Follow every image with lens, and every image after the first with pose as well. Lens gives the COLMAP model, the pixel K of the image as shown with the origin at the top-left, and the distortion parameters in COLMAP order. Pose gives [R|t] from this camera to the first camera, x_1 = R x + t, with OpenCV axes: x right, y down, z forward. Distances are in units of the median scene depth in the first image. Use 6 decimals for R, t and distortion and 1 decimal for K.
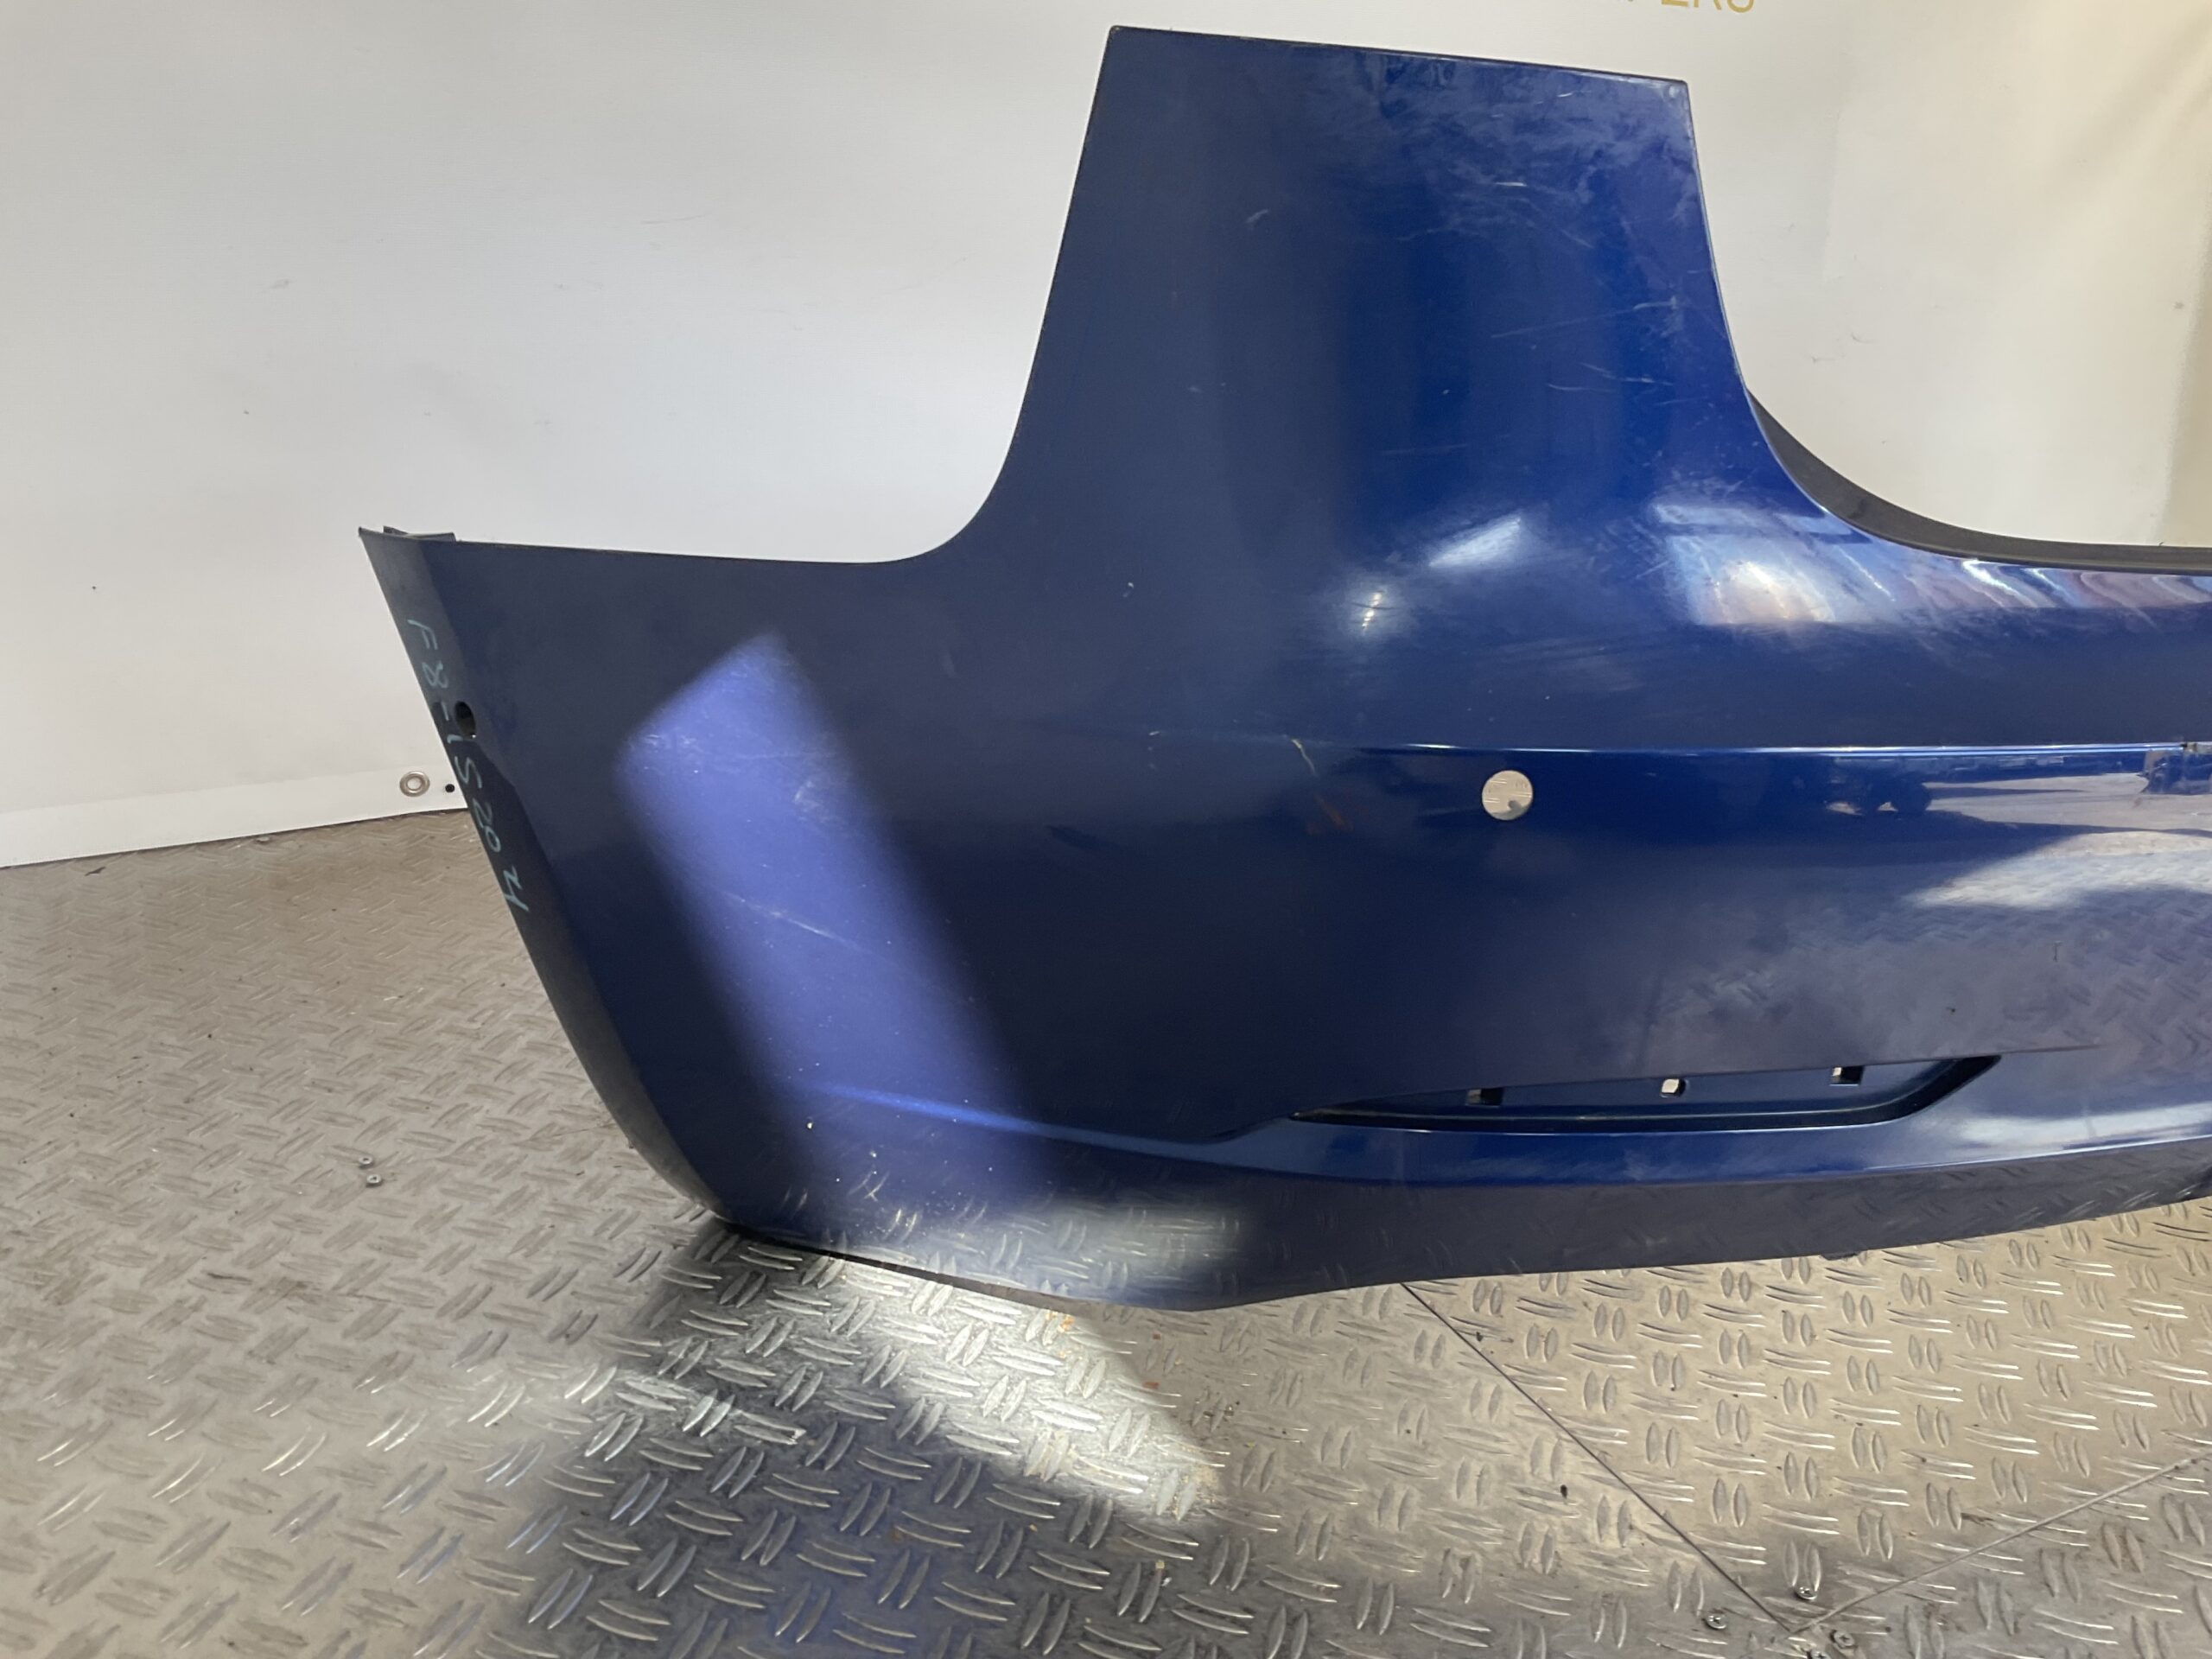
lens RADIAL K [[1793.3, 0, 1114.0], [0, 1793.3, 842.0], [0, 0, 1]] dist [0.125931, -0.257622]
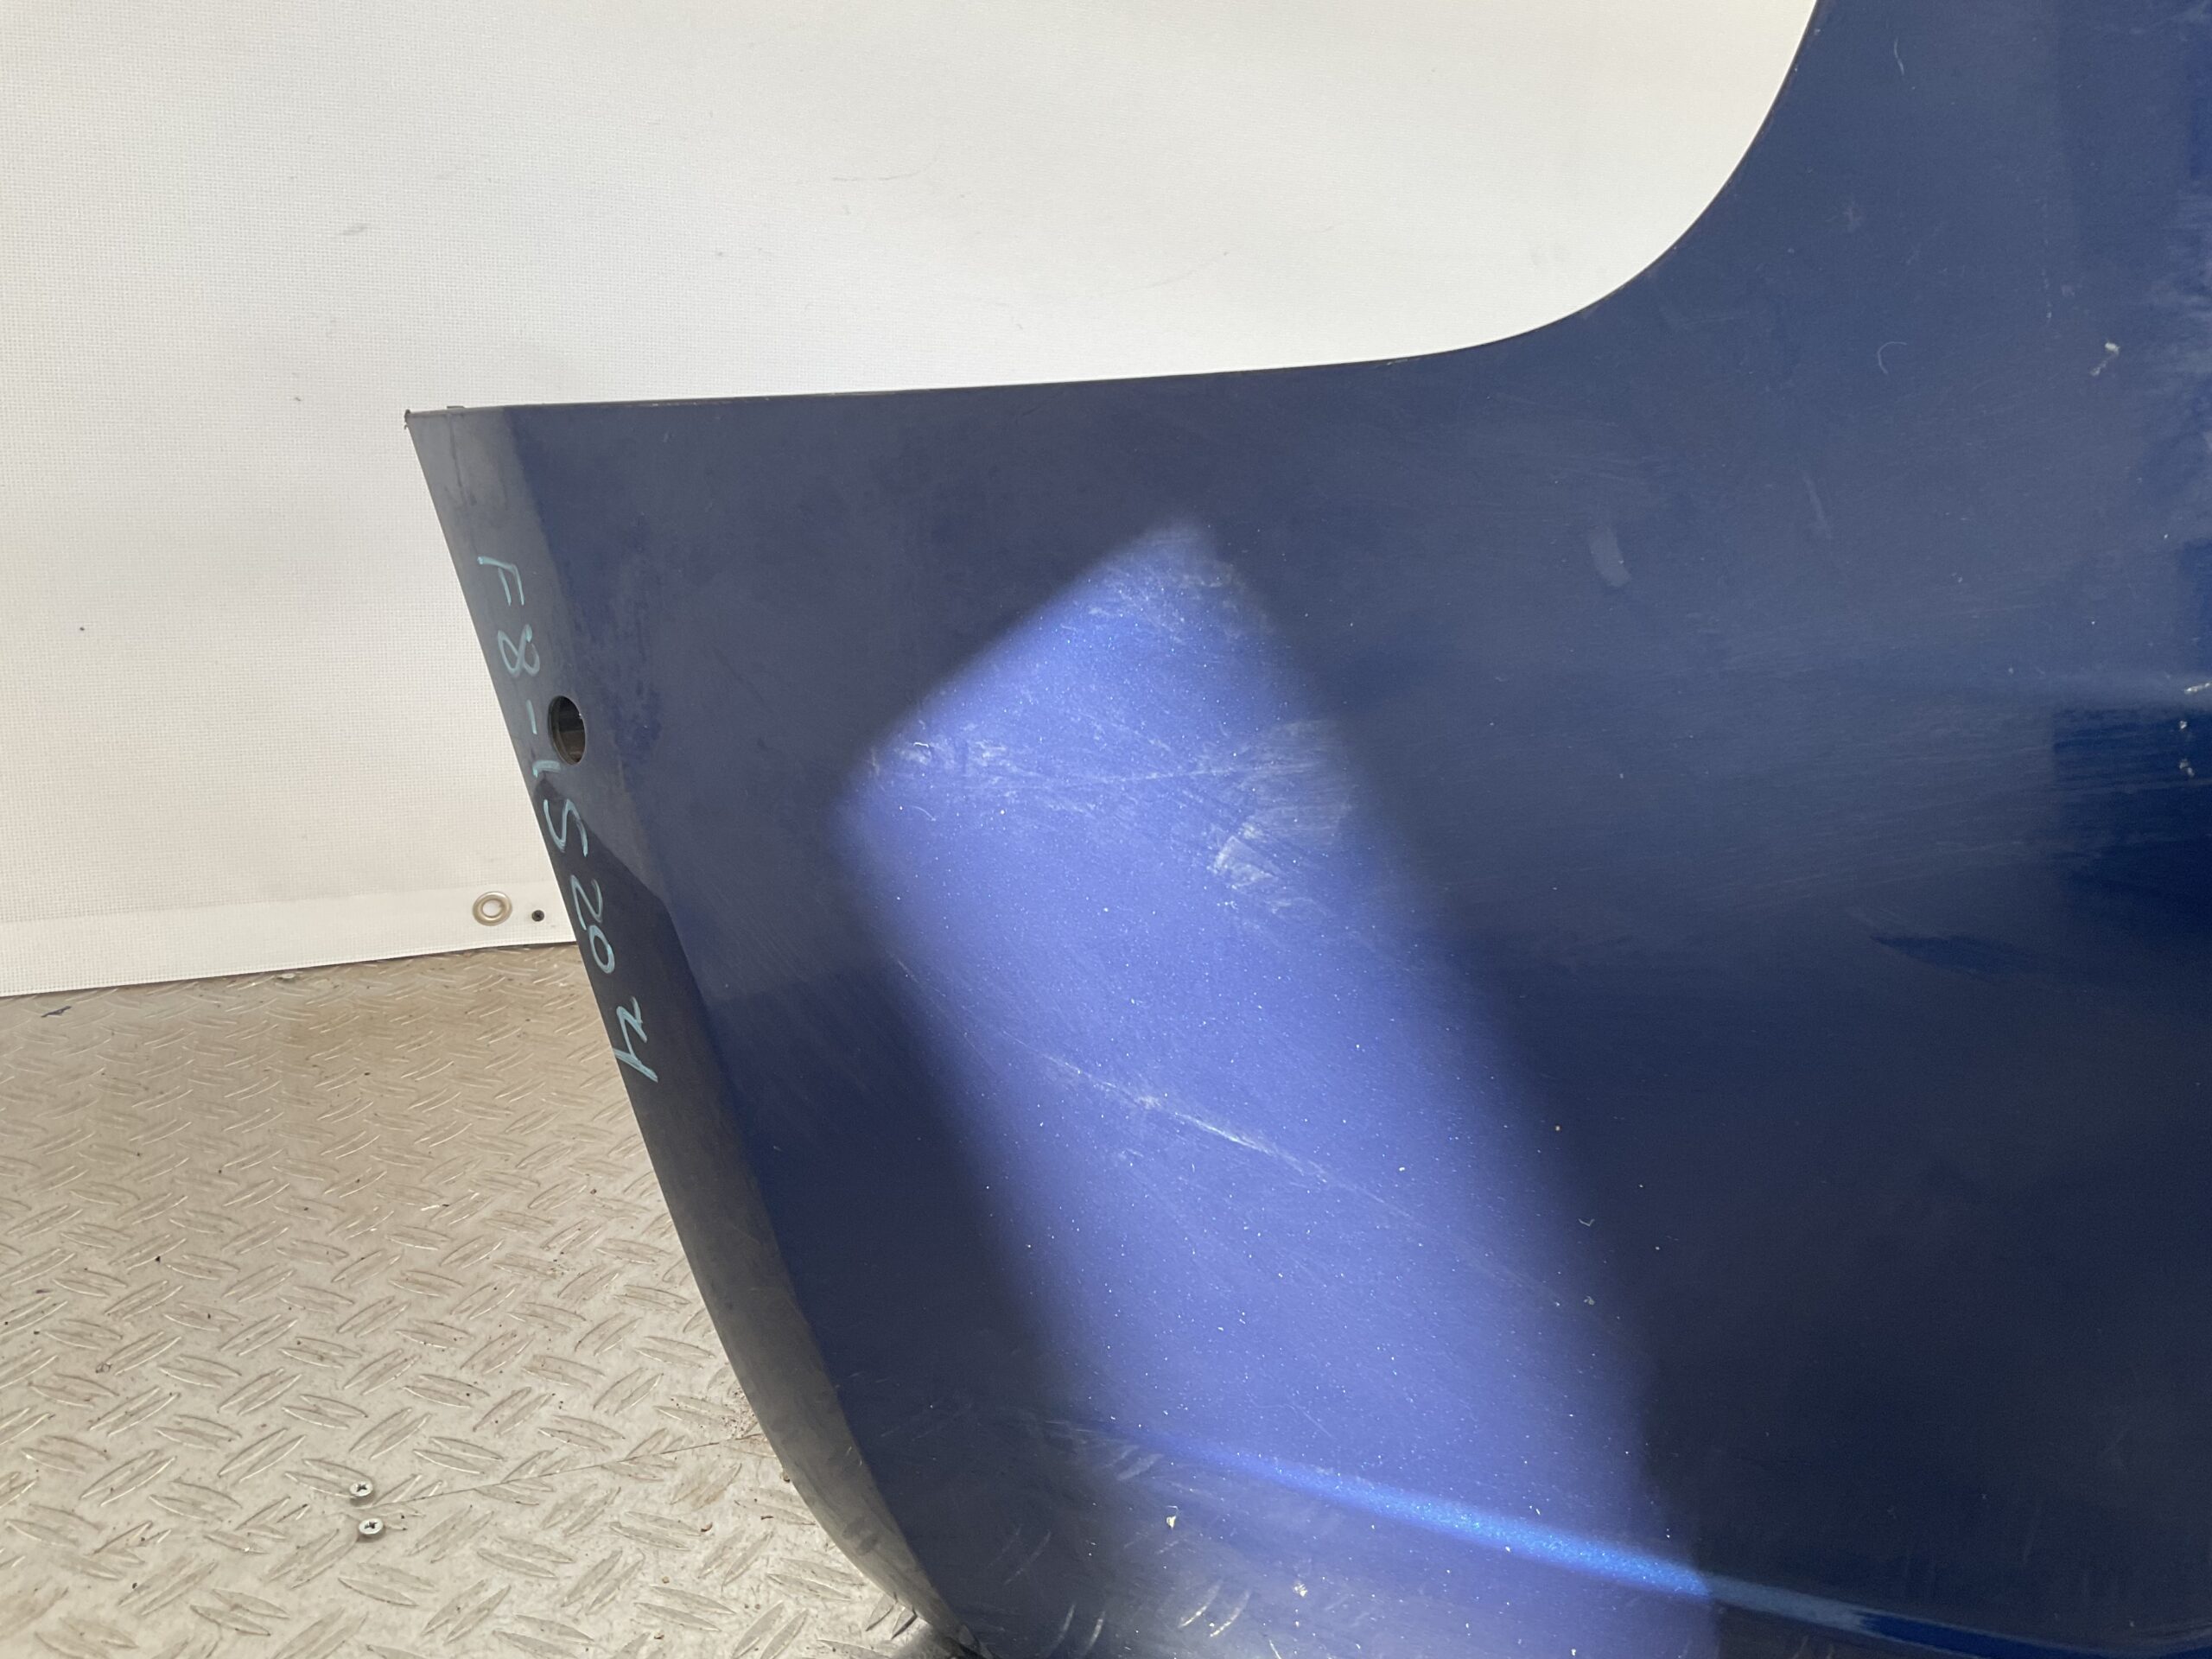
lens RADIAL K [[1824.5, 0, 1094.8], [0, 1824.5, 829.6], [0, 0, 1]] dist [0.067341, -0.114899]
pose [[0.998026, 0.020893, -0.059231, -0.132463], [-0.027183, 0.993837, -0.107466, 0.015346], [0.056620, 0.108864, 0.992443, 0.372290]]
